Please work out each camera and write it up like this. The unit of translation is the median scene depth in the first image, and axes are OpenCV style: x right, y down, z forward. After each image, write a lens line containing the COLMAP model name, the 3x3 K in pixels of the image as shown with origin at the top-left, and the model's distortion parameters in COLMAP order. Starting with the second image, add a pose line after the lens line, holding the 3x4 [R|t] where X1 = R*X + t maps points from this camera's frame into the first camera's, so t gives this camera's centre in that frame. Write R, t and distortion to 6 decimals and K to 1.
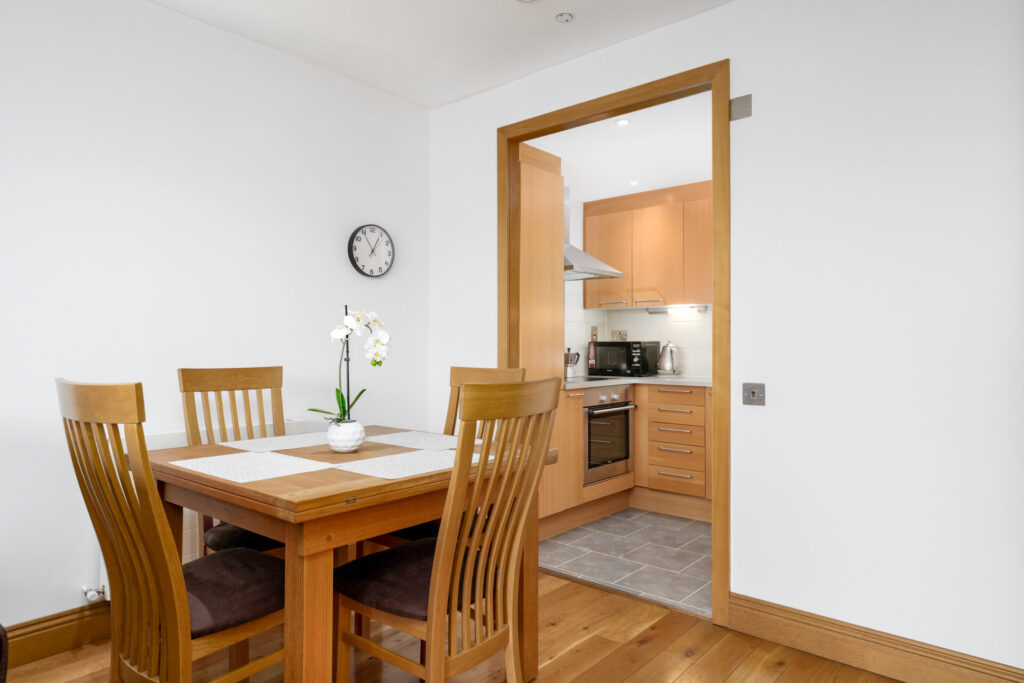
lens RADIAL K [[632.6, 0, 512.0], [0, 632.6, 341.5], [0, 0, 1]] dist [0.000209, -0.000259]
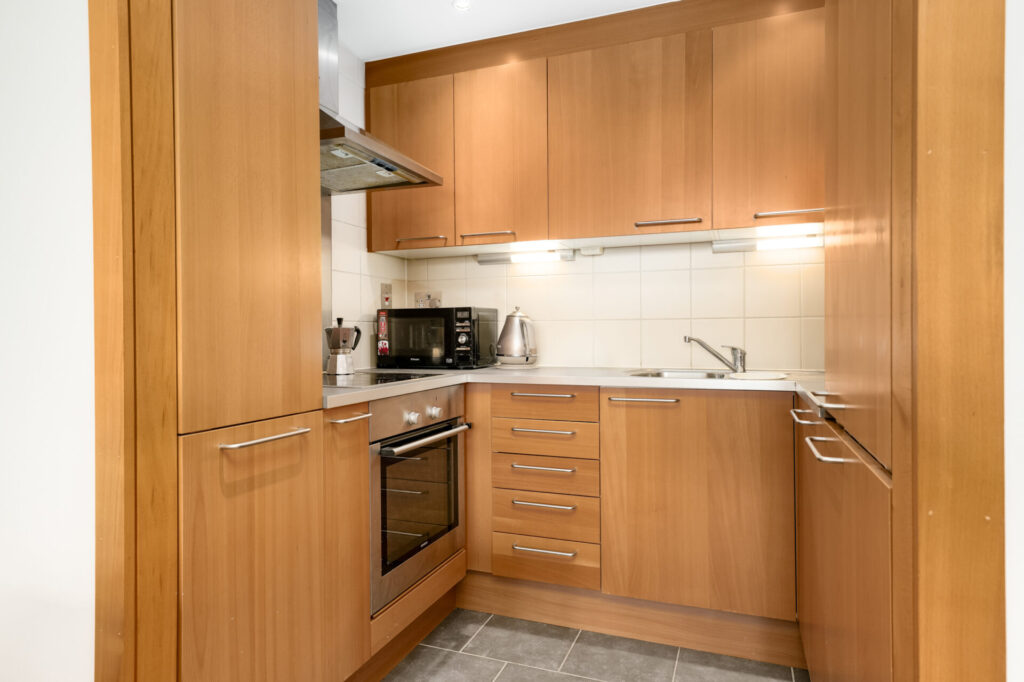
lens RADIAL K [[616.0, 0, 512.0], [0, 616.0, 341.0], [0, 0, 1]] dist [0.003577, 0.000174]
pose [[0.940712, -0.010343, 0.339050, 0.051491], [0.003594, 0.999783, 0.020527, 0.019318], [-0.339188, -0.018092, 0.940545, 0.474536]]
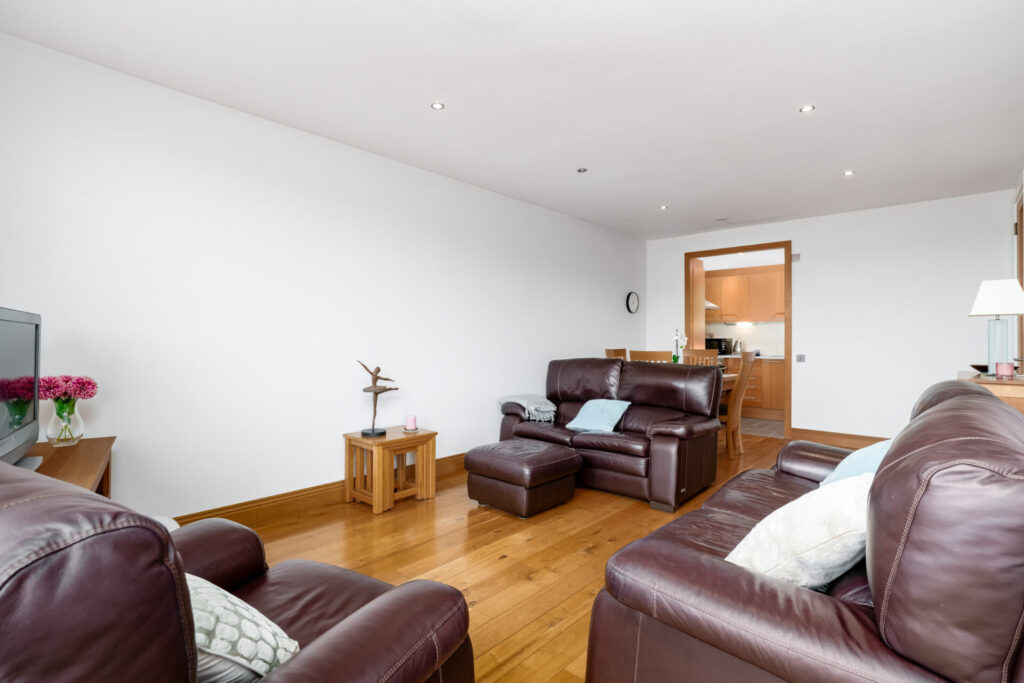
lens RADIAL K [[498.4, 0, 512.0], [0, 498.4, 341.5], [0, 0, 1]] dist [-0.001504, -0.000076]
pose [[0.999743, -0.001331, -0.022631, -0.493533], [0.001617, 0.999919, 0.012598, -0.013256], [0.022613, -0.012631, 0.999665, -0.725369]]
